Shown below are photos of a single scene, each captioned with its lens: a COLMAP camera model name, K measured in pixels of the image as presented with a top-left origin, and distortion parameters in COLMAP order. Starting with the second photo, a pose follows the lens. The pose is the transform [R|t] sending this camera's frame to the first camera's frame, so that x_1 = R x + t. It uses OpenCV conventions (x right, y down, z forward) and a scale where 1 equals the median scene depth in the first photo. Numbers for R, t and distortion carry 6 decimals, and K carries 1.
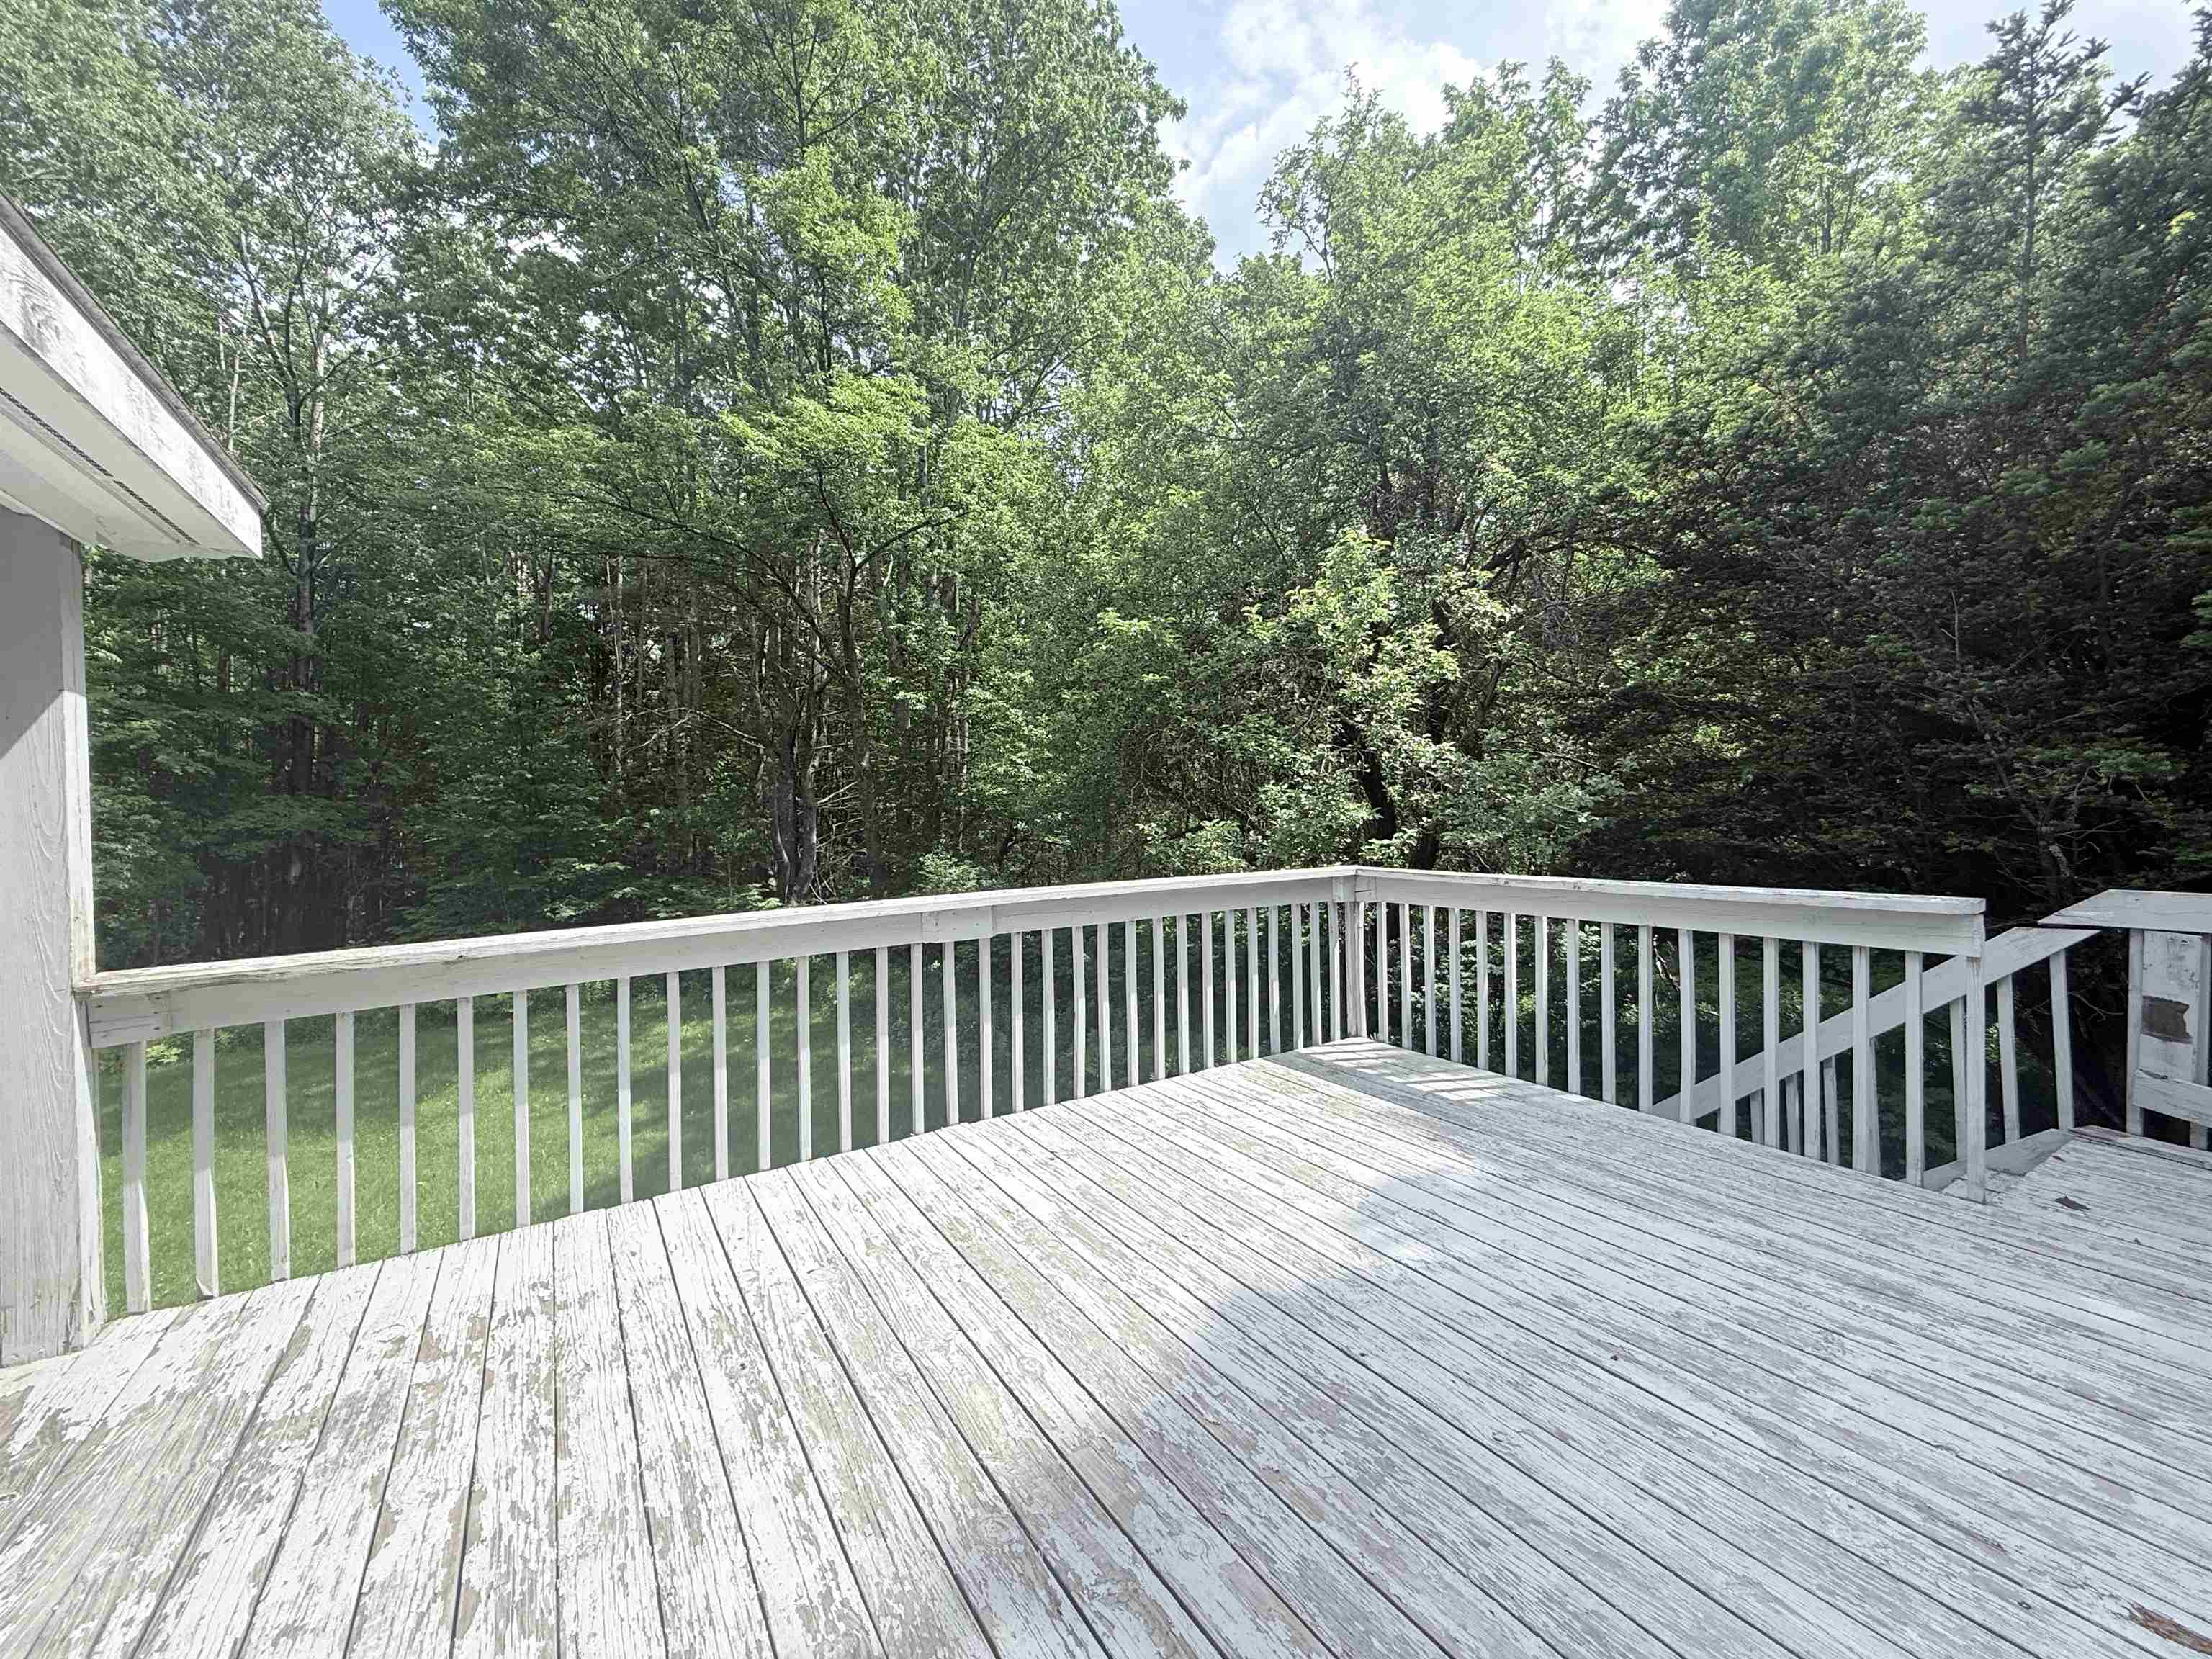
lens RADIAL K [[881.6, 0, 1108.7], [0, 881.6, 821.9], [0, 0, 1]] dist [-0.002323, -0.000660]
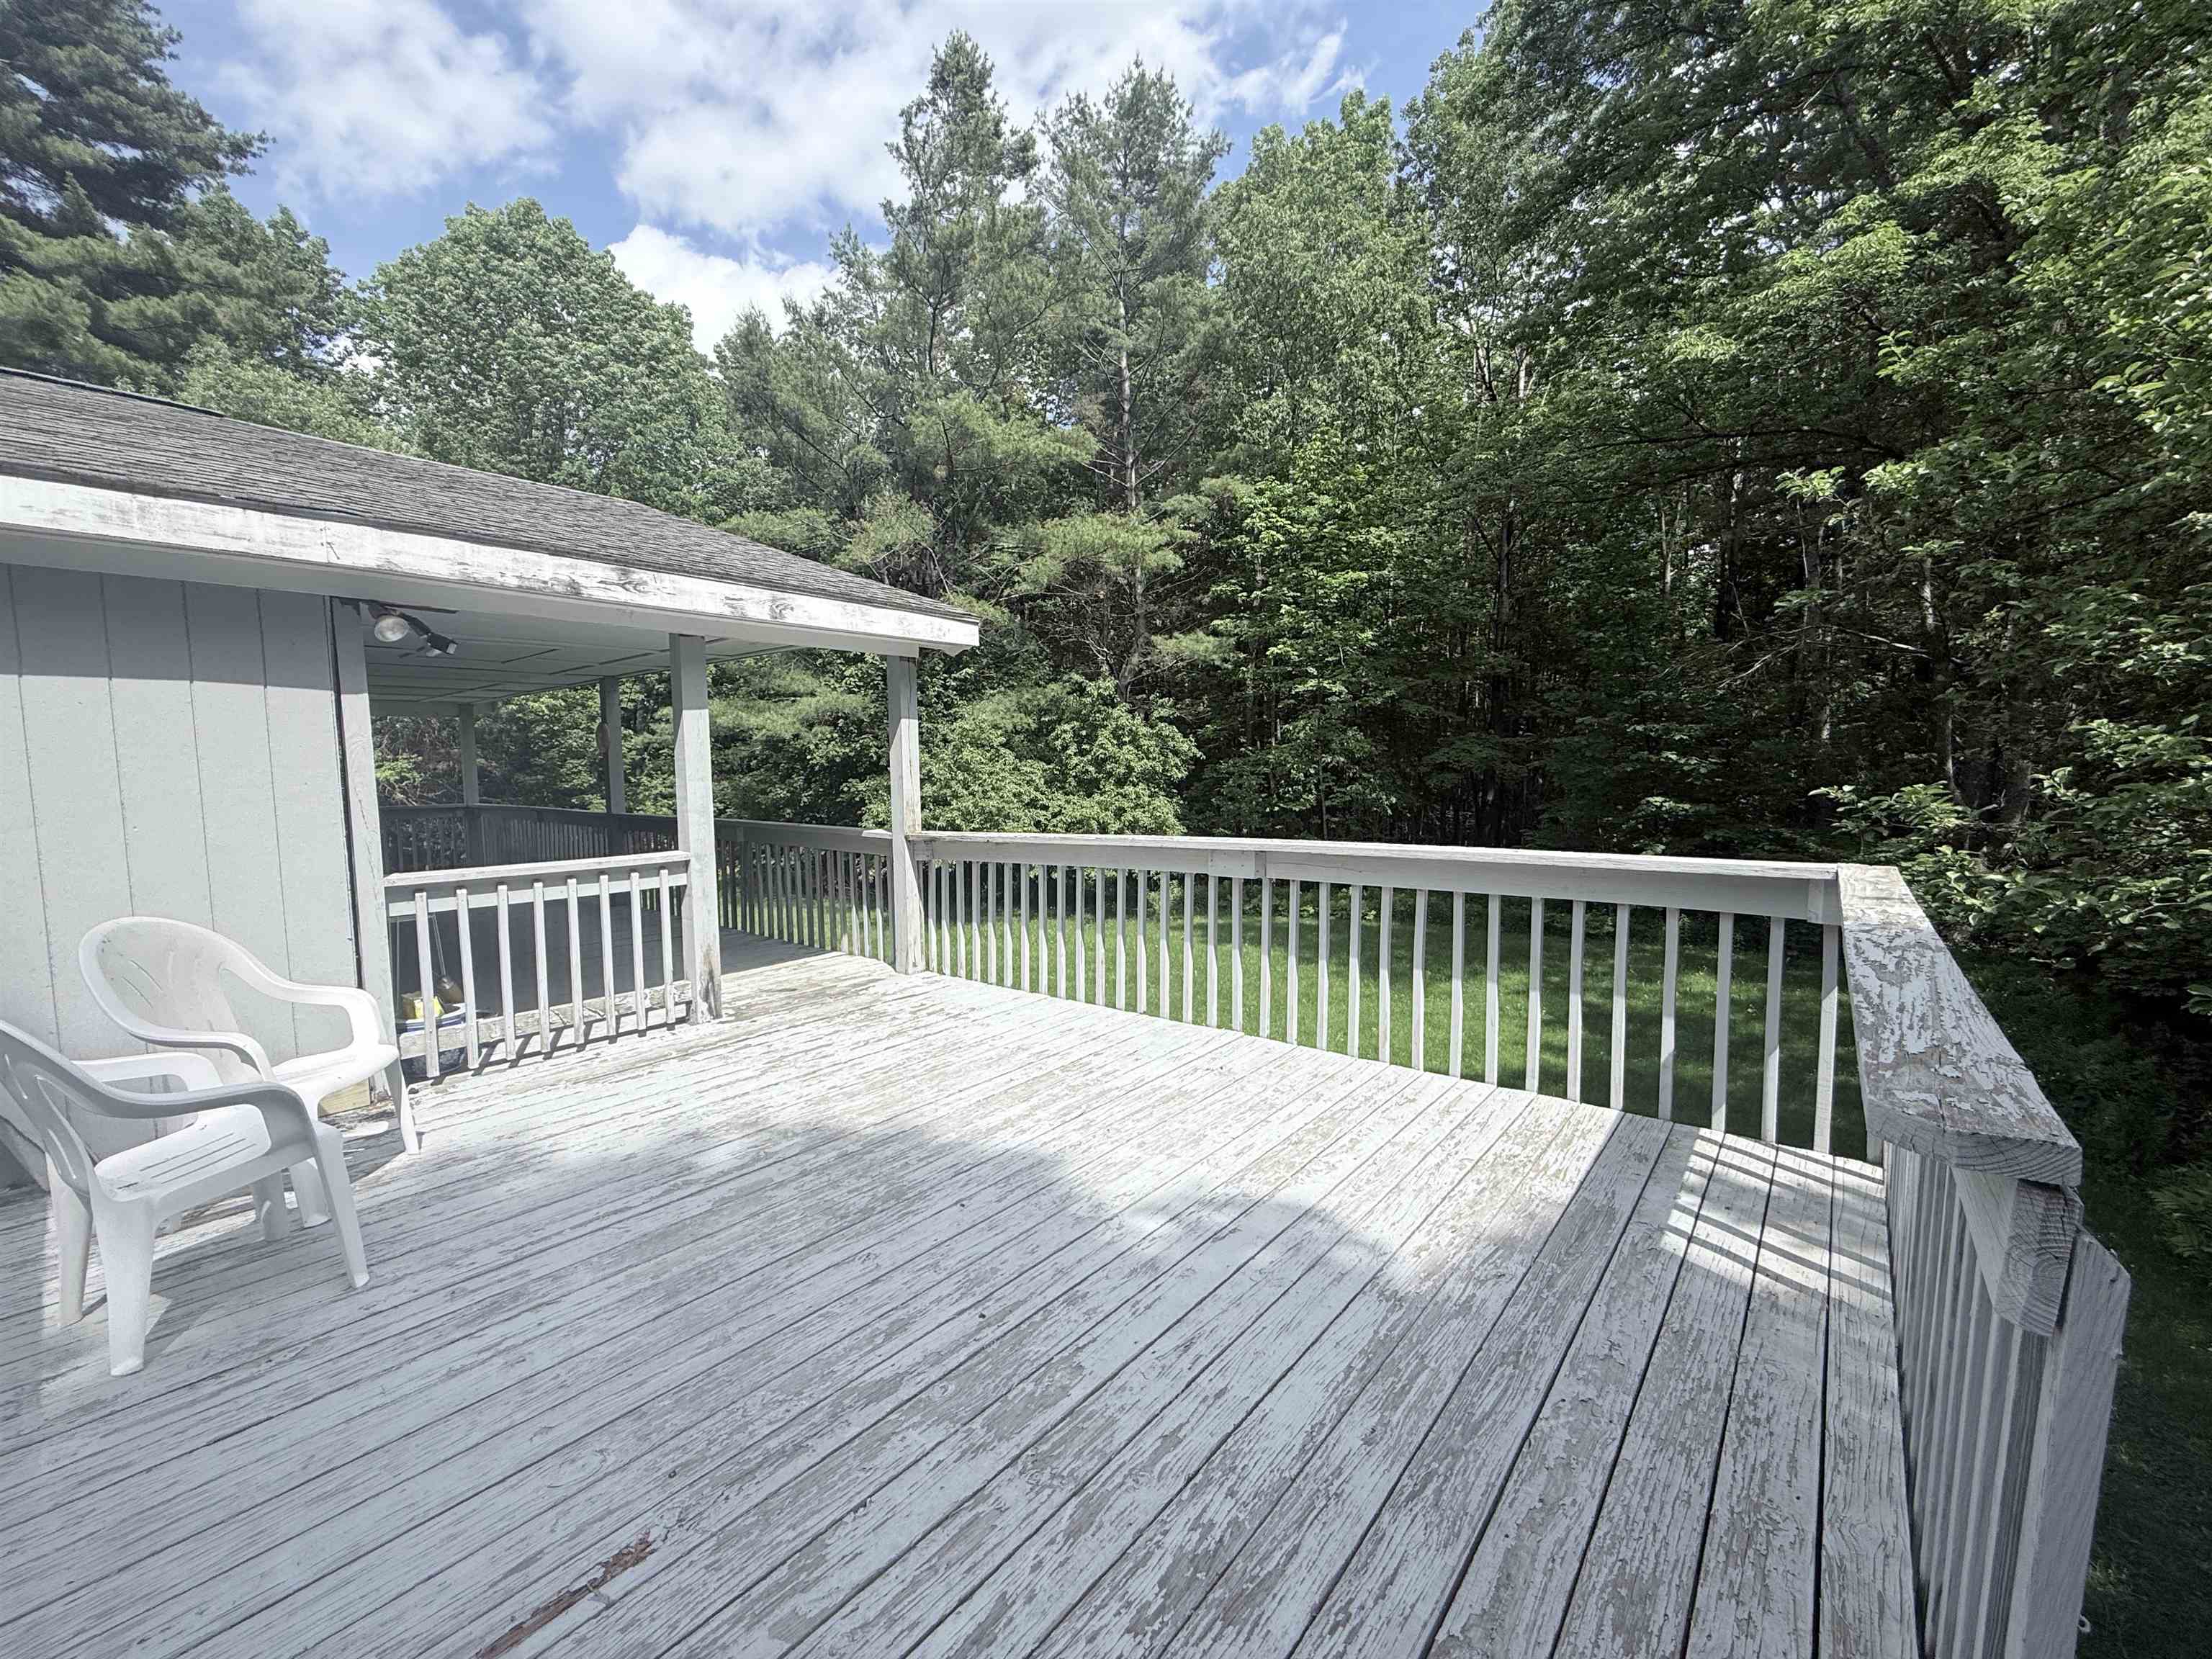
lens RADIAL K [[881.6, 0, 1113.8], [0, 881.6, 835.9], [0, 0, 1]] dist [-0.002323, -0.000660]
pose [[0.308303, 0.088383, -0.947174, 1.103951], [0.000981, 0.995645, 0.093226, -0.043161], [0.951288, -0.029671, 0.306873, 0.591189]]
